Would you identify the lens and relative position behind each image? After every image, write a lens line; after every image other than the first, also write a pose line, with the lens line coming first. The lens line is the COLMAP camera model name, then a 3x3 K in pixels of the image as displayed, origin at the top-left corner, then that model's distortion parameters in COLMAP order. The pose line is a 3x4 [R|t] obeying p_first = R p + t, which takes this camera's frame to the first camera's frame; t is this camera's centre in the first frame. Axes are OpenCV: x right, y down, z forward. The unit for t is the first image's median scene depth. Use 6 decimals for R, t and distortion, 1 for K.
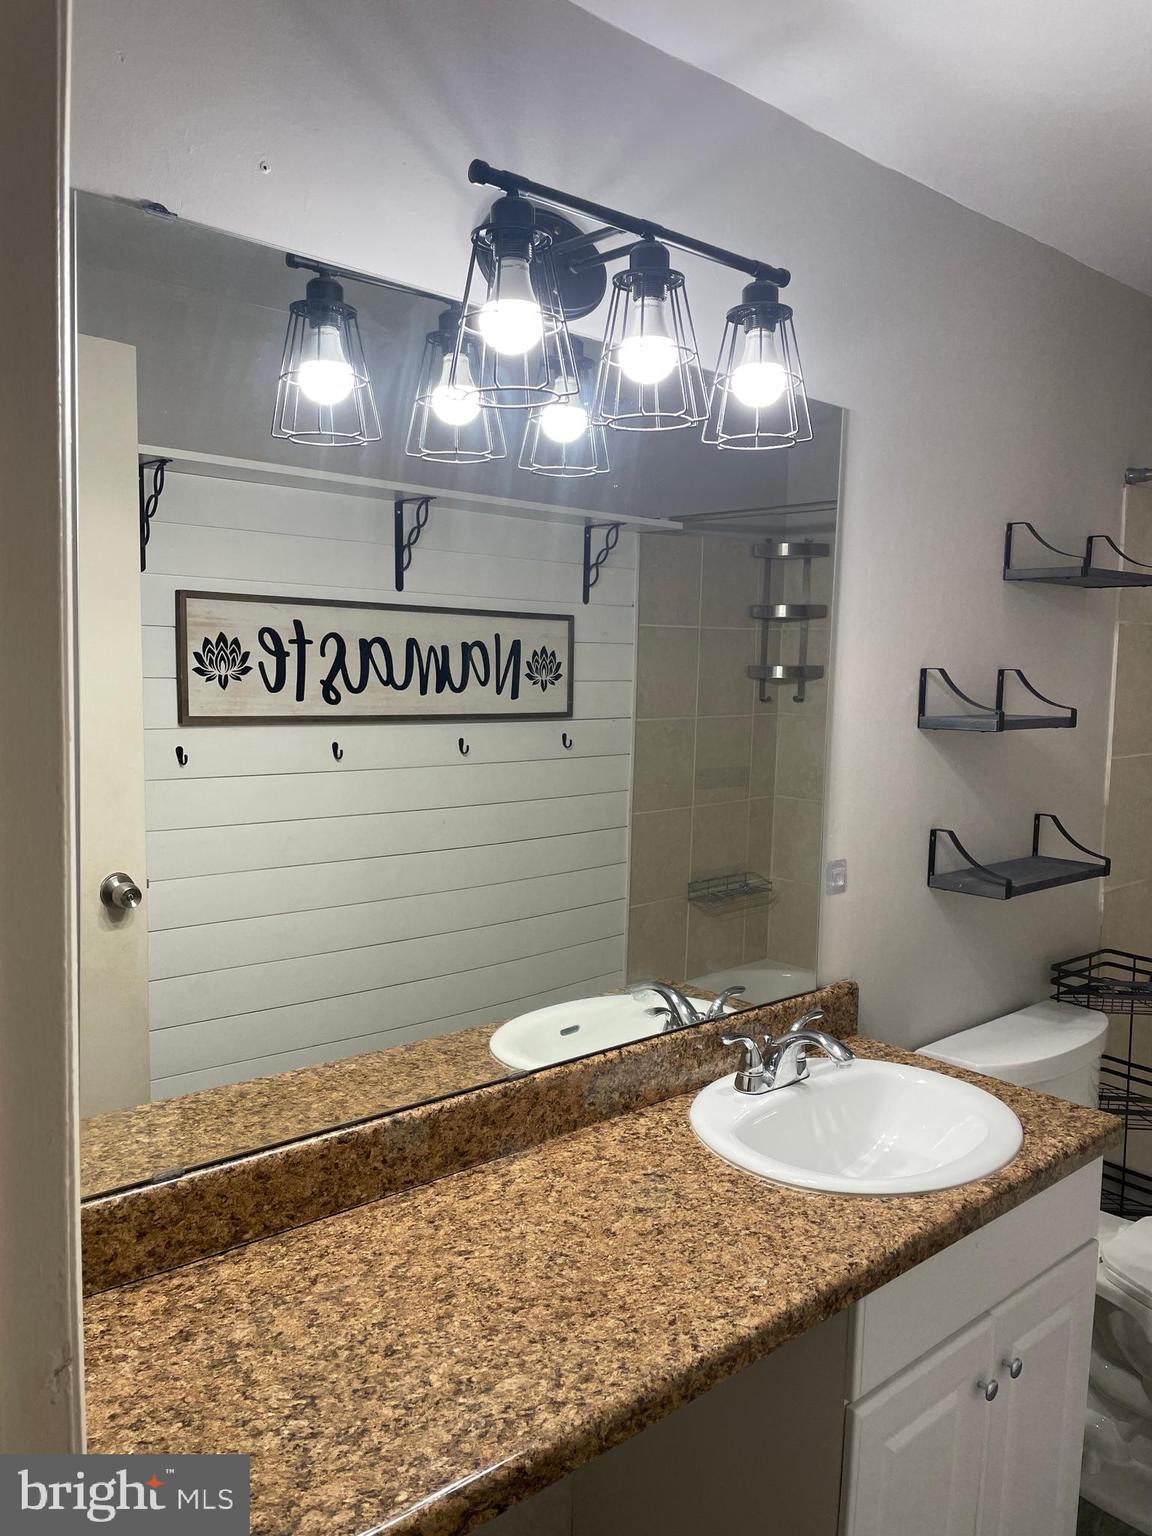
lens RADIAL K [[1173.8, 0, 576.0], [0, 1173.8, 768.0], [0, 0, 1]] dist [0.090421, -0.000520]
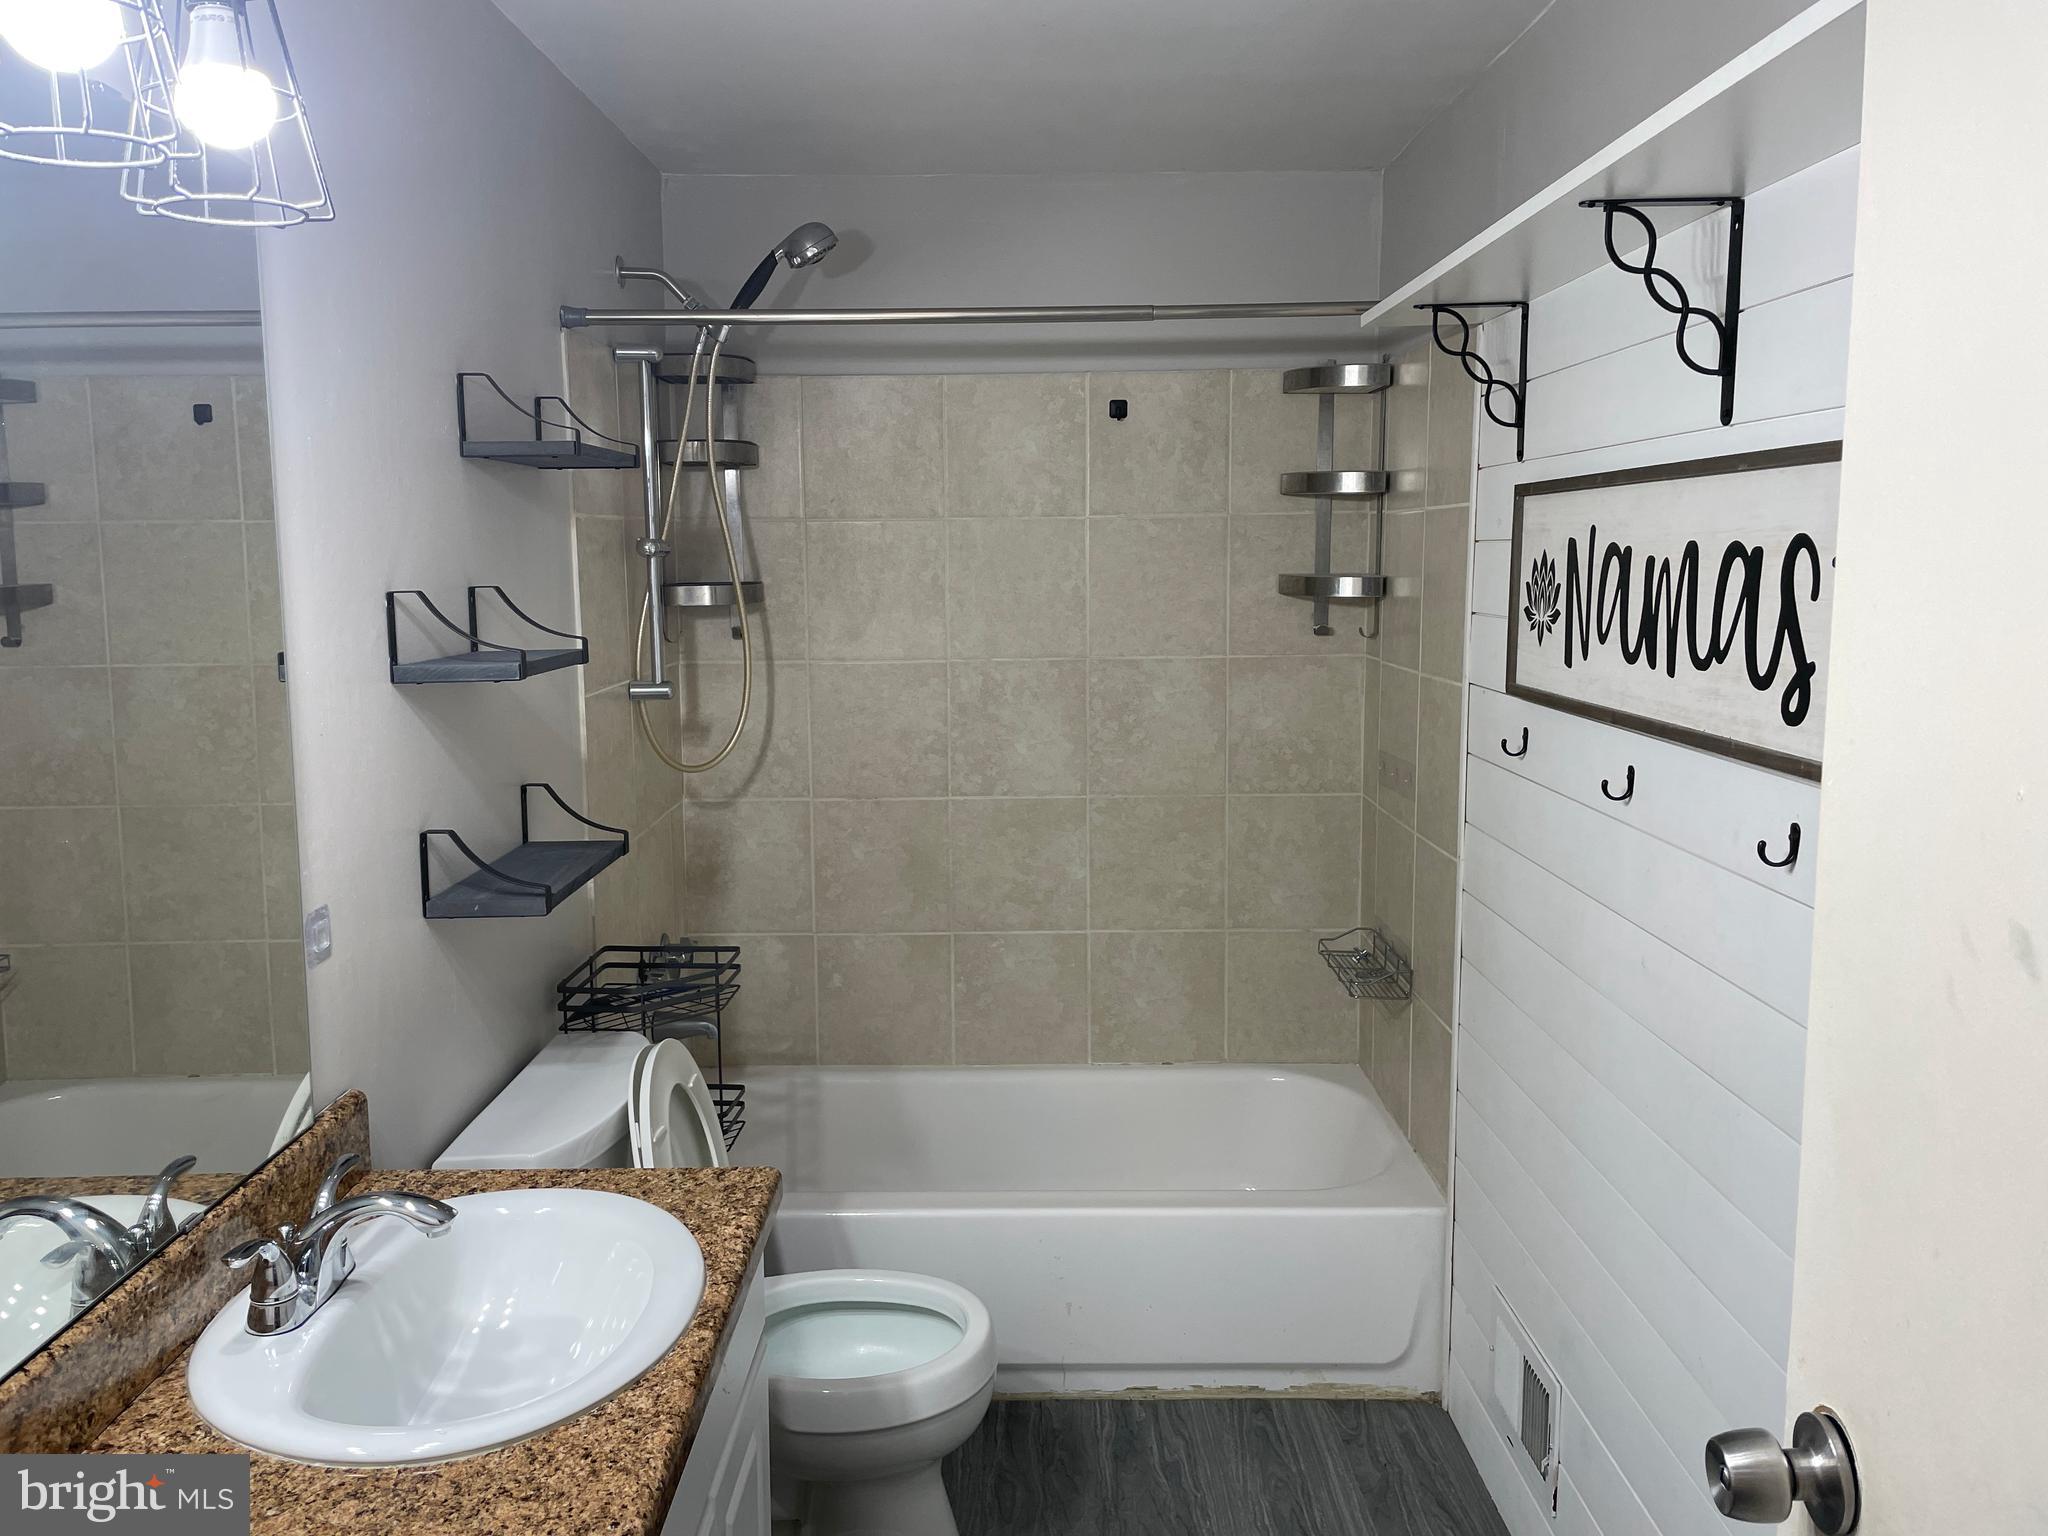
lens RADIAL K [[1587.3, 0, 1024.0], [0, 1587.3, 768.0], [0, 0, 1]] dist [0.085494, -0.106096]
pose [[0.688544, -0.132333, 0.713018, -0.120368], [0.102023, 0.991107, 0.085424, -0.031049], [-0.717982, 0.013926, 0.695922, 0.151831]]
